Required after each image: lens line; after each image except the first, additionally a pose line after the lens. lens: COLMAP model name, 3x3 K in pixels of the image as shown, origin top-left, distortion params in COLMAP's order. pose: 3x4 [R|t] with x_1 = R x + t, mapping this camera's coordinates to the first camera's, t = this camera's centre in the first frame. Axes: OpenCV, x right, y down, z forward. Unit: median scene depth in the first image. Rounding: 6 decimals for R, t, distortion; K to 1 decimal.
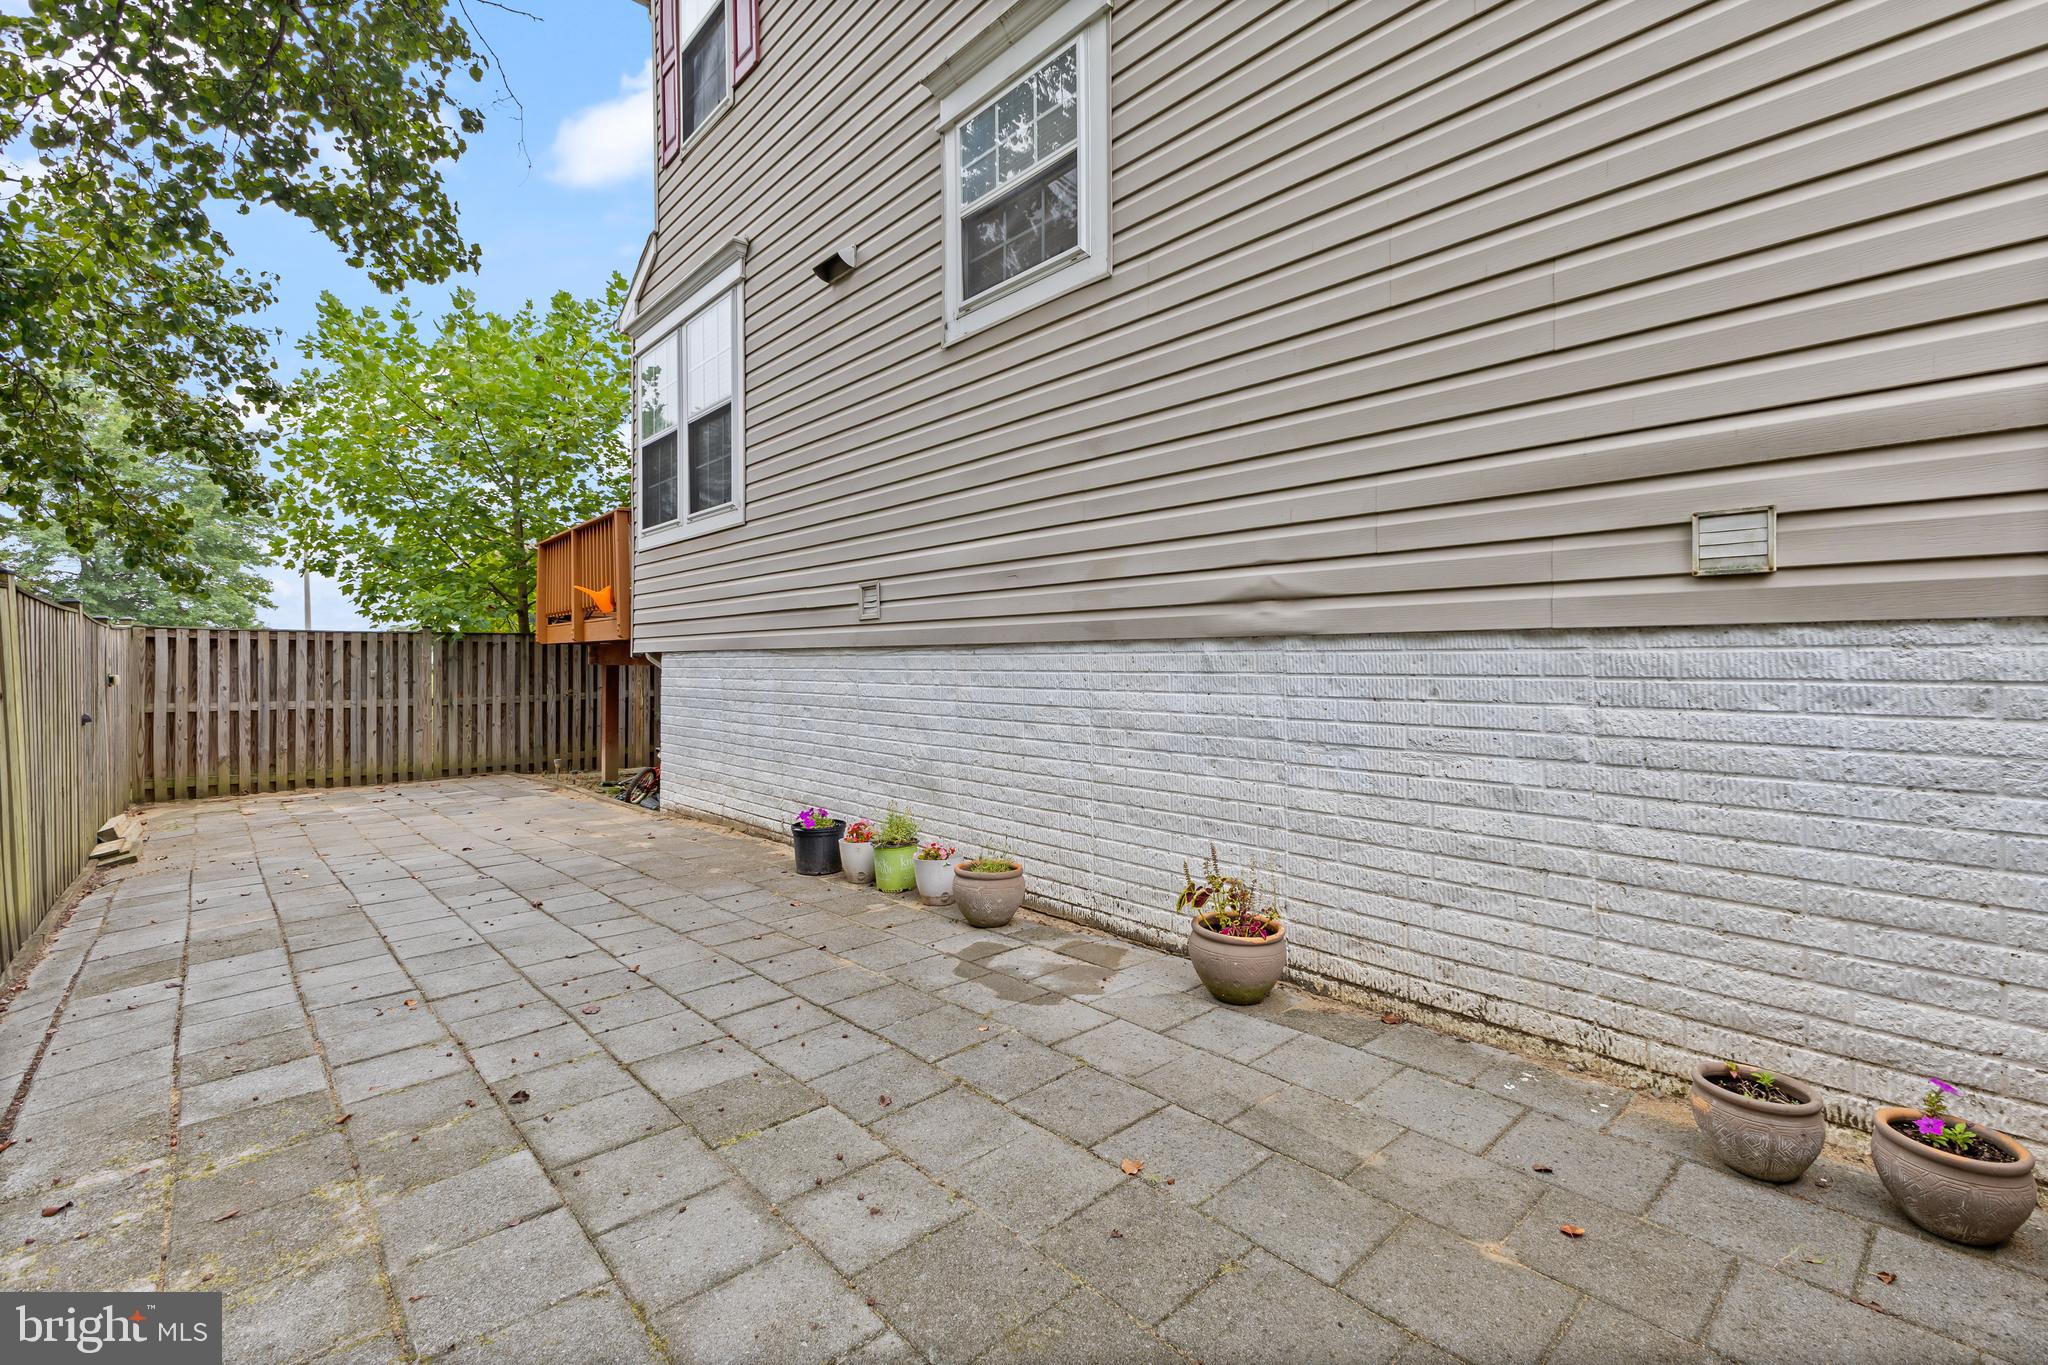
lens RADIAL K [[889.6, 0, 1024.8], [0, 889.6, 675.1], [0, 0, 1]] dist [0.011672, -0.001013]
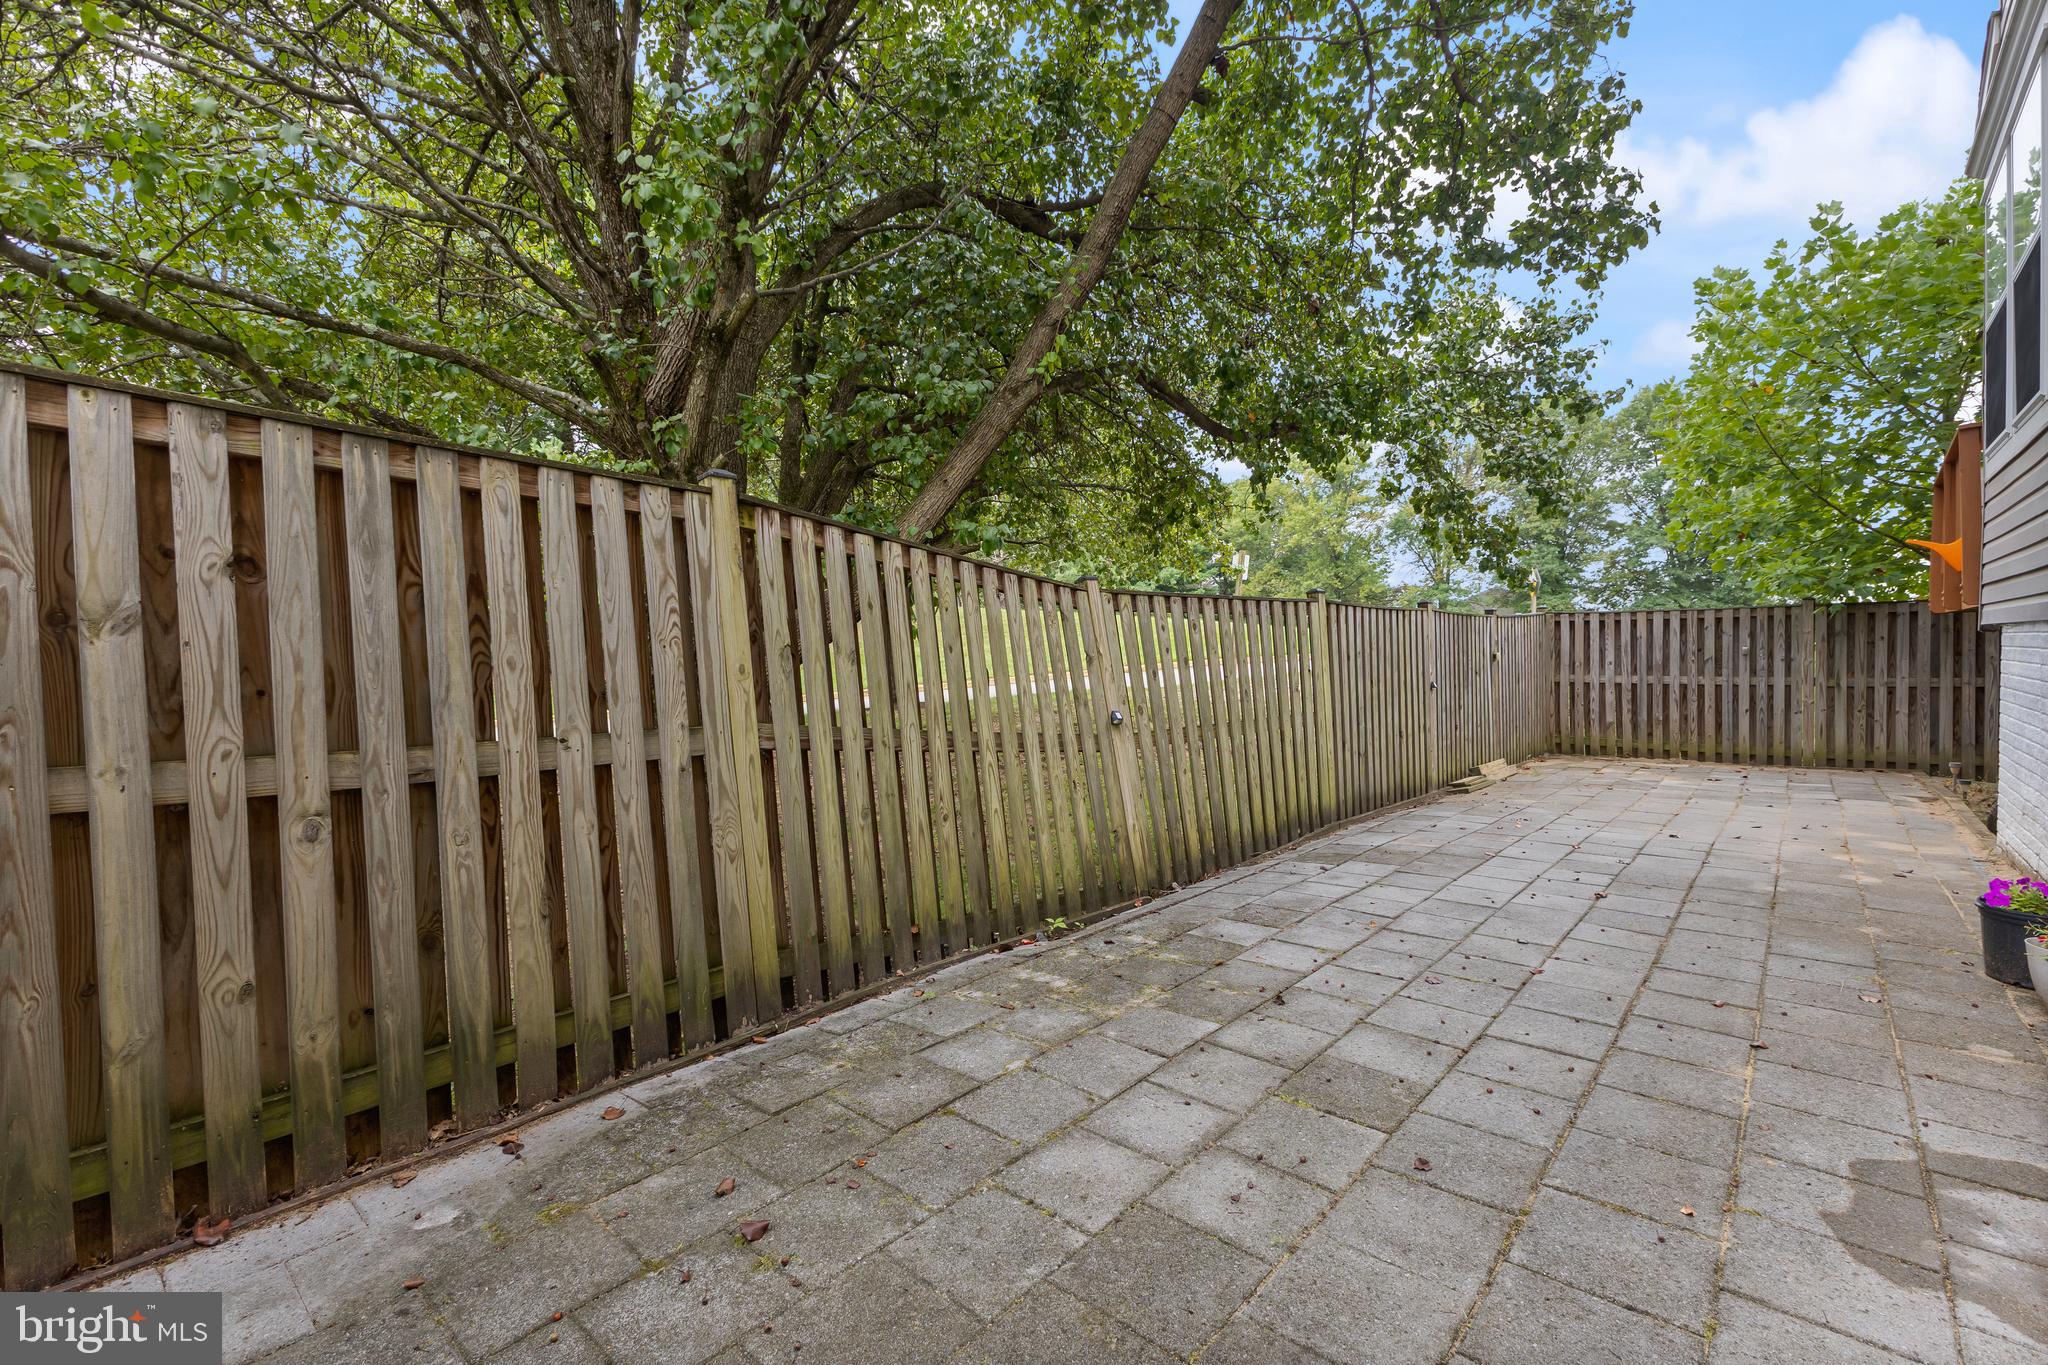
lens RADIAL K [[889.6, 0, 1024.8], [0, 889.6, 675.1], [0, 0, 1]] dist [0.011672, -0.001013]
pose [[0.115252, 0.030753, -0.992860, 0.205521], [0.000792, 0.999517, 0.031052, -0.007735], [0.993336, -0.004365, 0.115172, 0.165760]]
